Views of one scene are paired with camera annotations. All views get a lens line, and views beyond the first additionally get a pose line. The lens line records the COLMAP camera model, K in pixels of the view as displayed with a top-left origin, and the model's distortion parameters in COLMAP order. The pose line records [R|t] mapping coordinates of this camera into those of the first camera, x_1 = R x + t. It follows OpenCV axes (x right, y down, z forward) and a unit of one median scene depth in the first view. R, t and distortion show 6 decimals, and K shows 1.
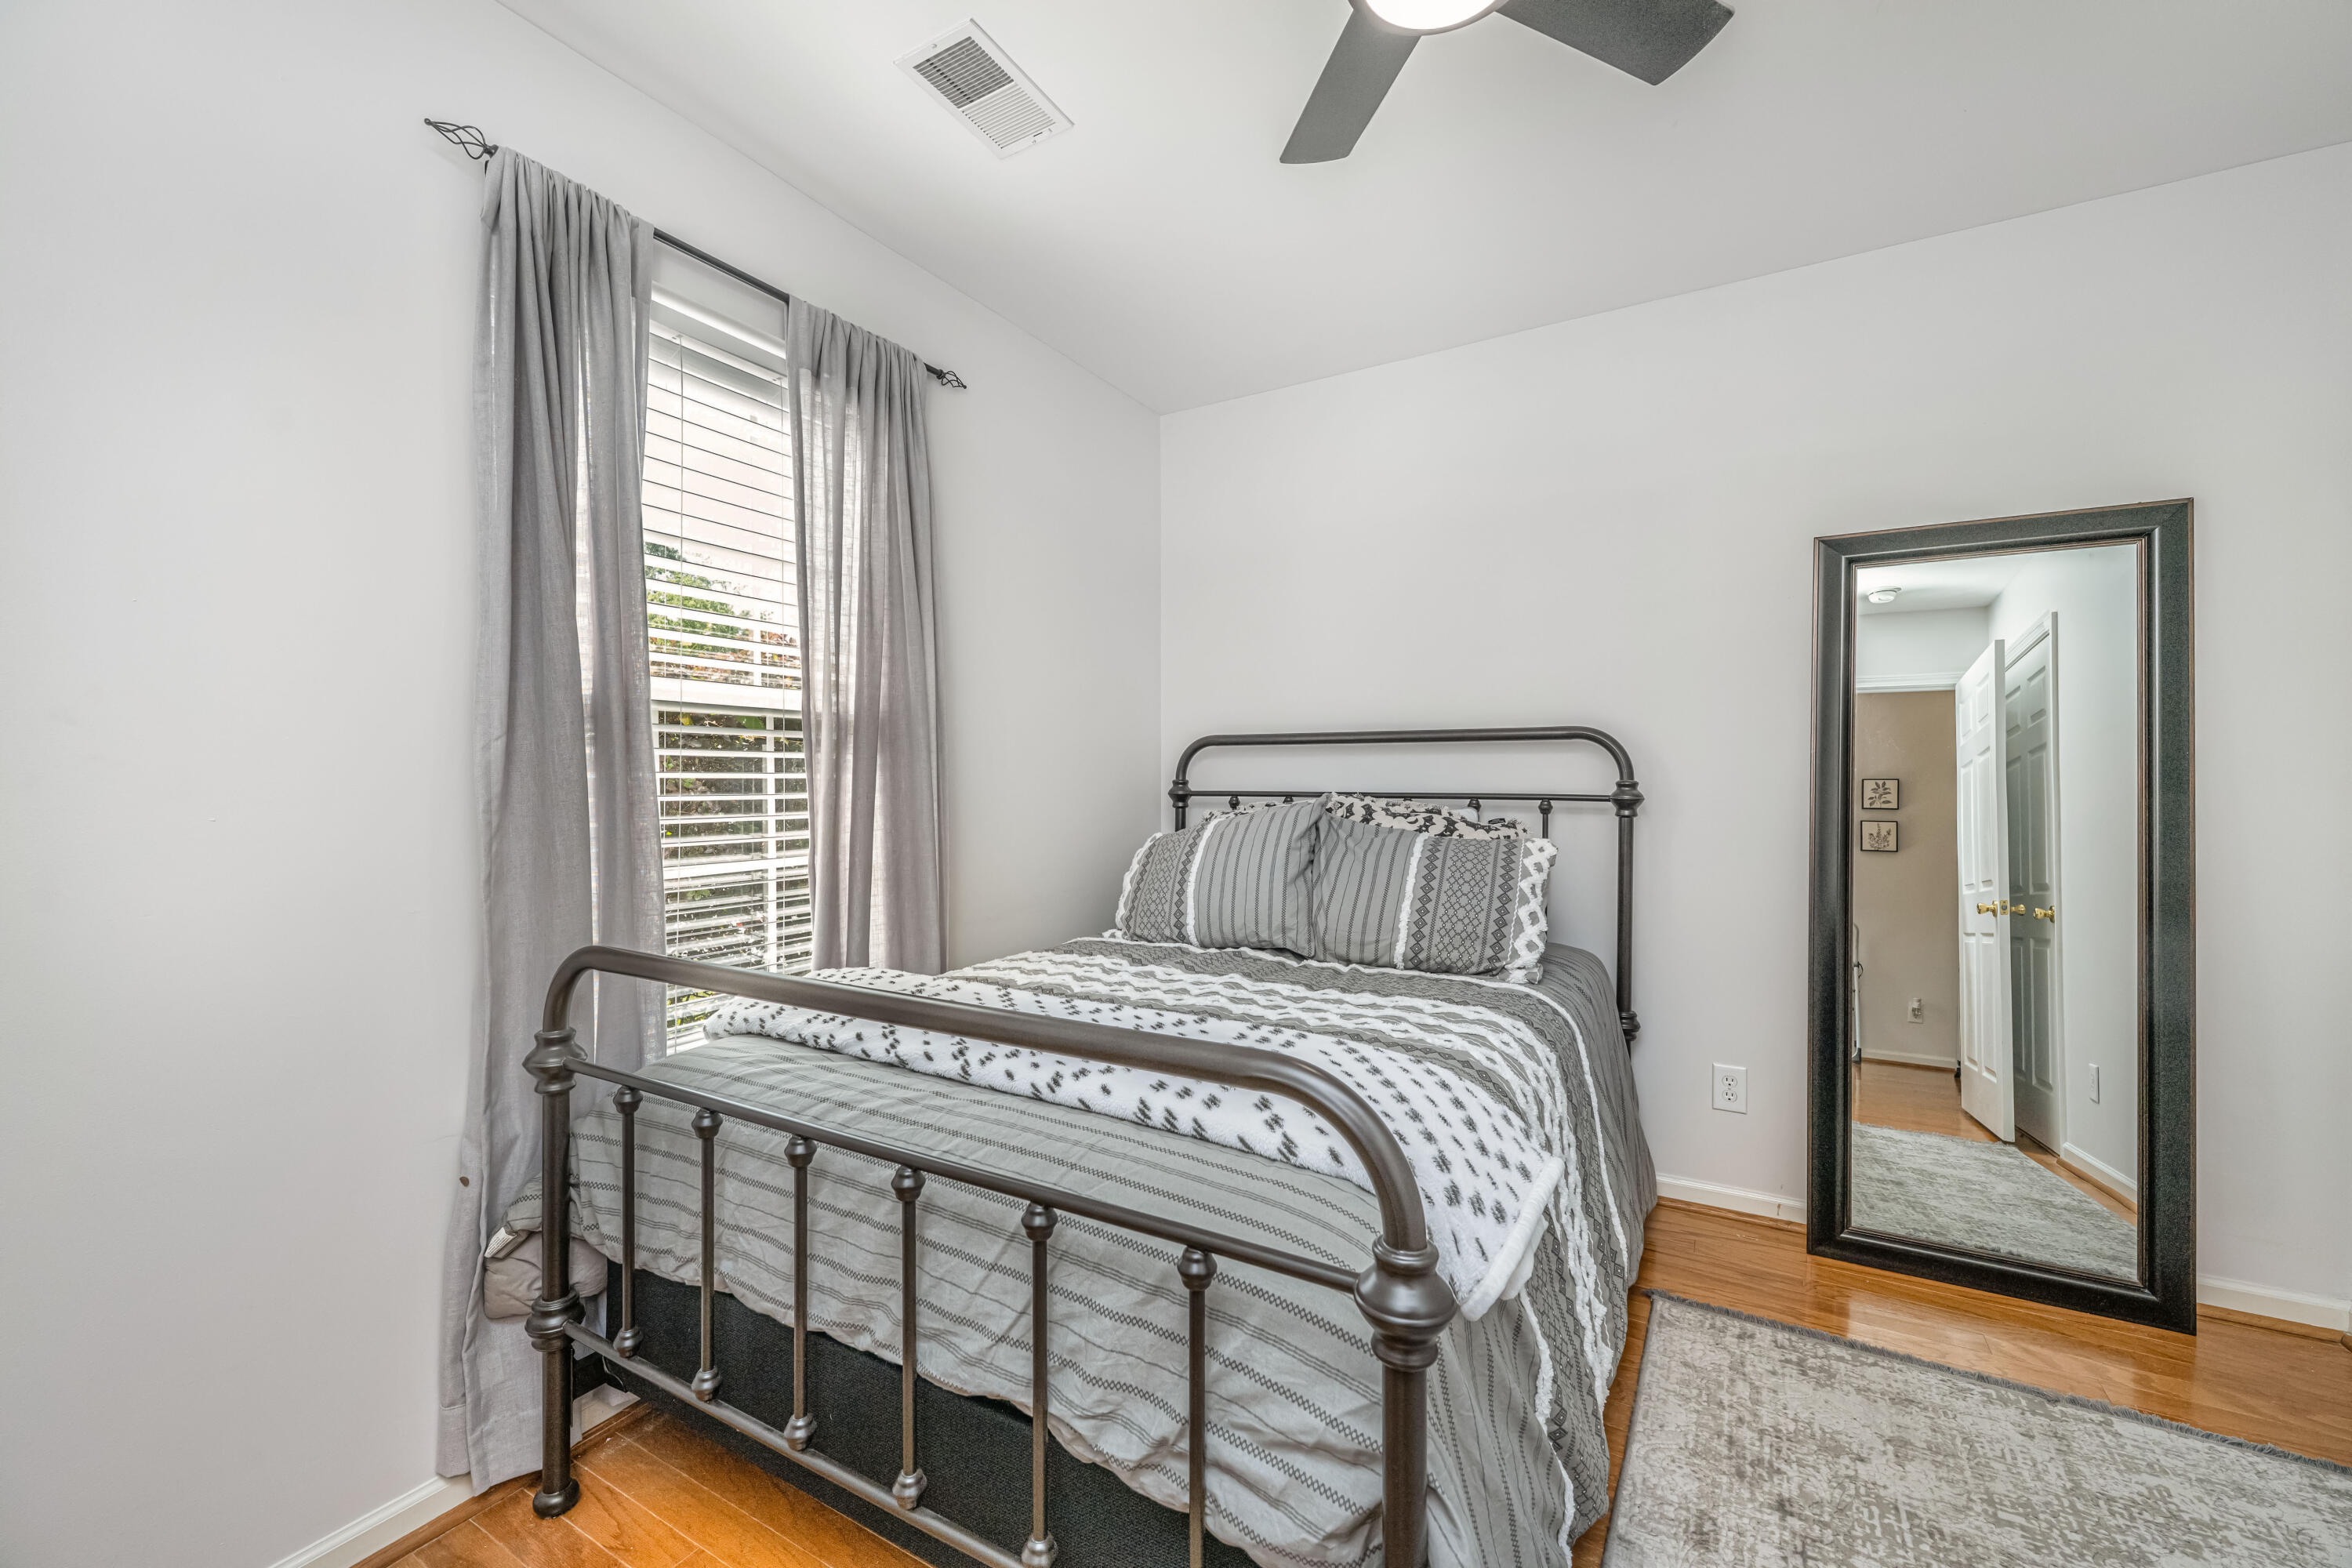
lens RADIAL K [[956.1, 0, 1193.0], [0, 956.1, 785.9], [0, 0, 1]] dist [-0.000357, 0.000367]
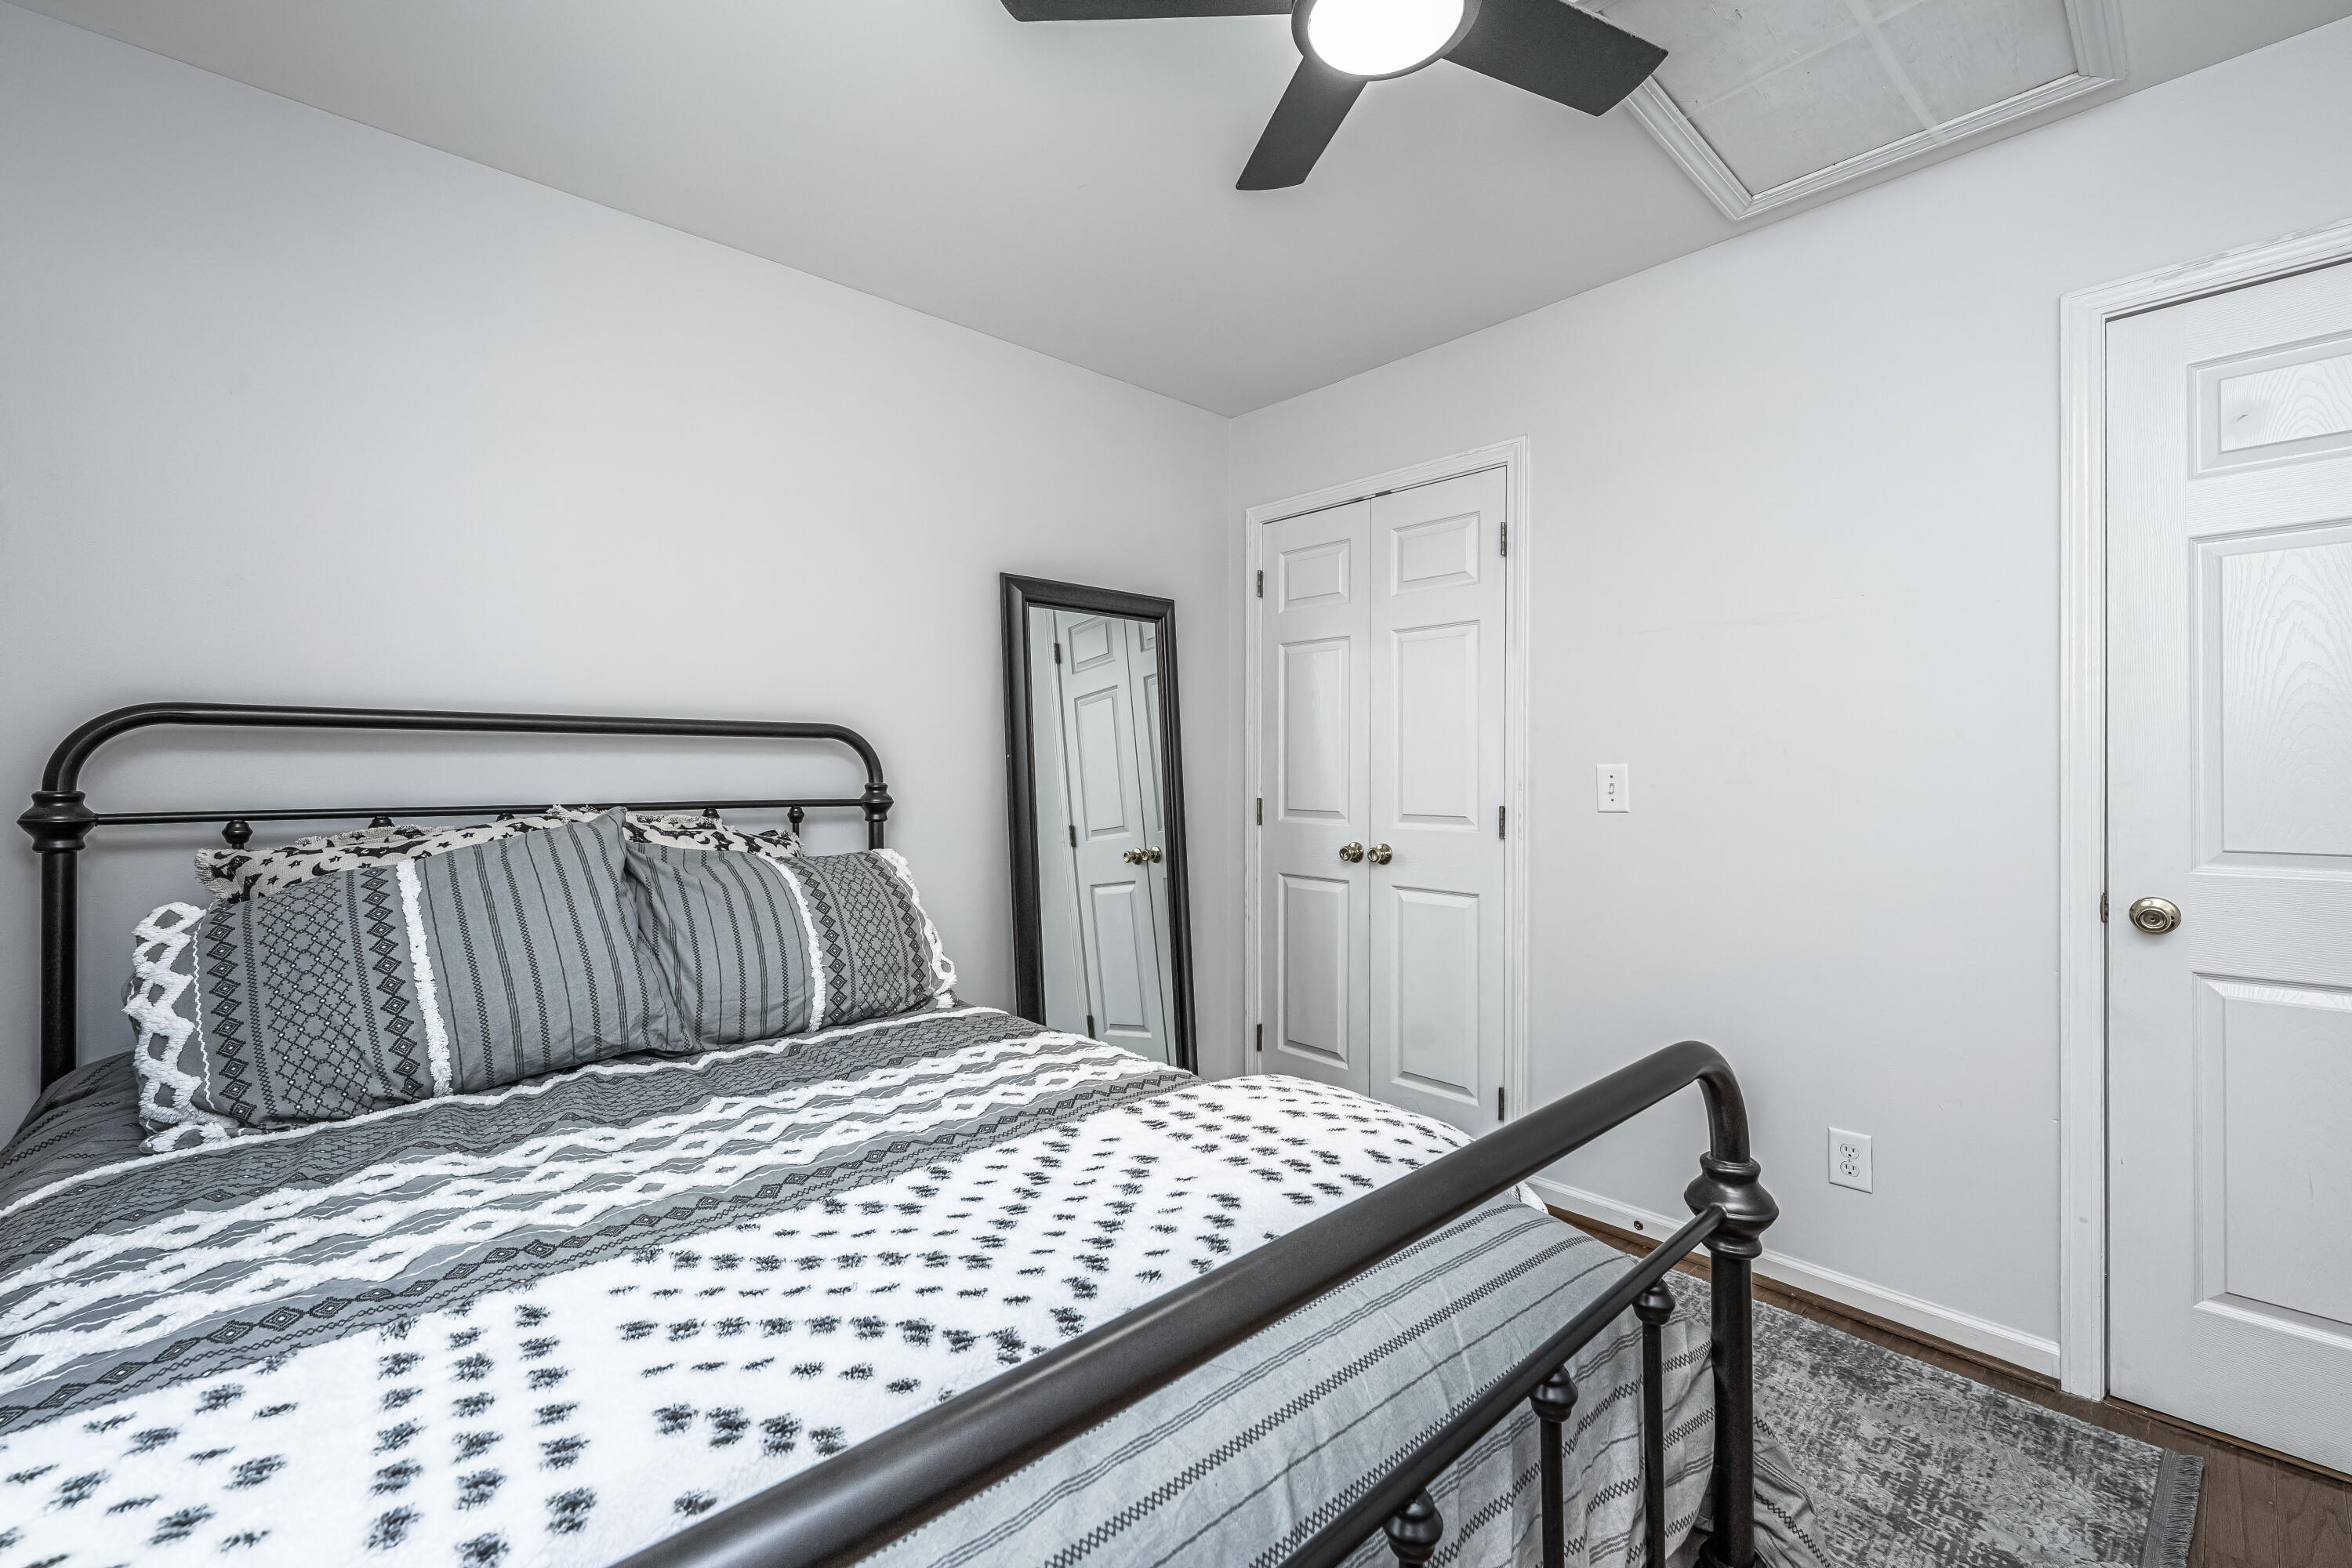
lens RADIAL K [[956.1, 0, 1194.8], [0, 956.1, 771.9], [0, 0, 1]] dist [-0.000357, 0.000367]
pose [[0.305666, 0.002245, 0.952136, -0.402823], [0.016145, 0.999841, -0.007540, -0.005195], [-0.952002, 0.017677, 0.305581, 0.451564]]
